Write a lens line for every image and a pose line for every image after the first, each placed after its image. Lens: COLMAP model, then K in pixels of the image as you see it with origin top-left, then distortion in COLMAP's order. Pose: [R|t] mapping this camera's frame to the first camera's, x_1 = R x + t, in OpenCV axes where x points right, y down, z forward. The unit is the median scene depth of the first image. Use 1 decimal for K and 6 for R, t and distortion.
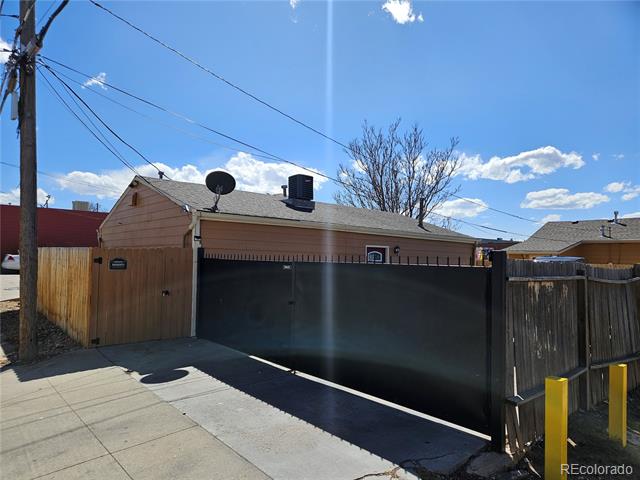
lens RADIAL K [[424.6, 0, 309.5], [0, 424.6, 249.6], [0, 0, 1]] dist [0.074058, -0.052753]
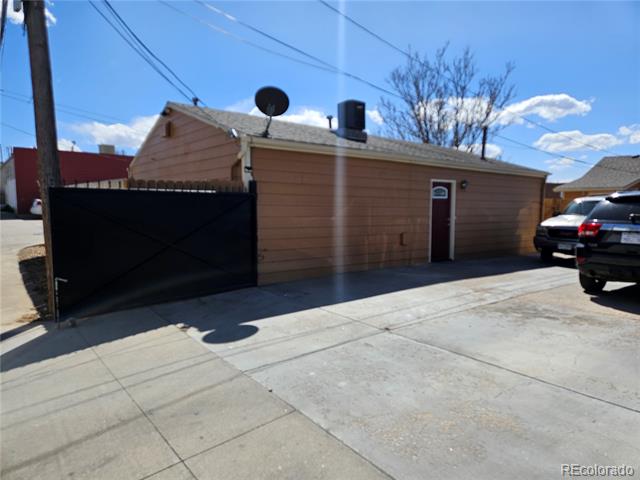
lens RADIAL K [[424.6, 0, 323.8], [0, 424.6, 237.9], [0, 0, 1]] dist [0.074058, -0.052753]
pose [[0.999481, -0.012989, -0.029486, -0.085438], [0.015900, 0.994783, 0.100762, 0.023826], [0.028024, -0.101179, 0.994474, 0.146851]]
